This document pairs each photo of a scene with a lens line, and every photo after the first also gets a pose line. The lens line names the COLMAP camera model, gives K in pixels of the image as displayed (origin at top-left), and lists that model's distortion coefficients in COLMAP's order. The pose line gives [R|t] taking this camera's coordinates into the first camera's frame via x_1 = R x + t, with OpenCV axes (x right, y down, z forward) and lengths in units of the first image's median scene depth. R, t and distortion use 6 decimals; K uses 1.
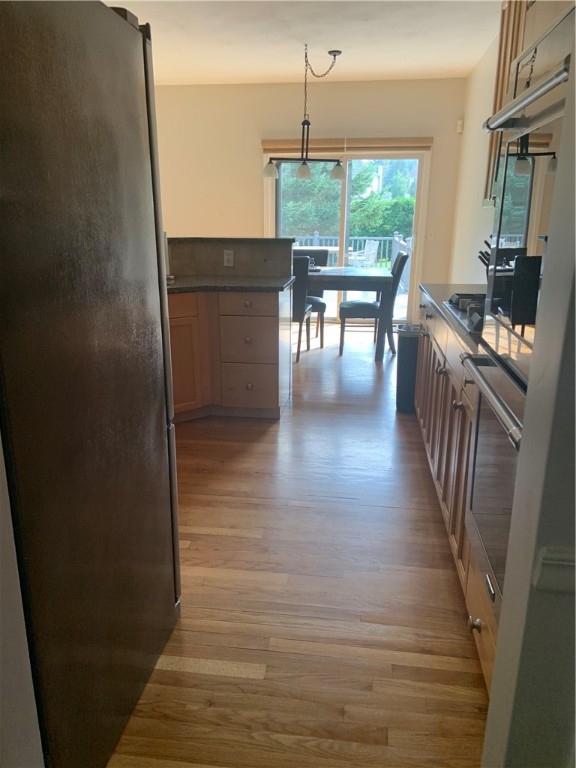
lens RADIAL K [[585.3, 0, 288.0], [0, 585.3, 384.0], [0, 0, 1]] dist [0.051358, -0.002299]
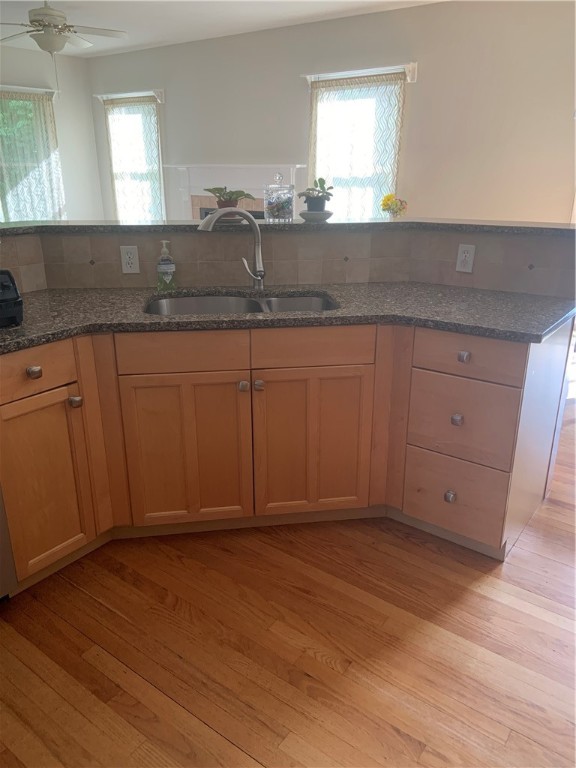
lens RADIAL K [[585.3, 0, 288.0], [0, 585.3, 384.0], [0, 0, 1]] dist [0.051358, -0.002299]
pose [[0.873317, 0.163784, -0.458795, 0.040846], [-0.133790, 0.986212, 0.097395, -0.142041], [0.468421, -0.023675, 0.883188, 0.448199]]
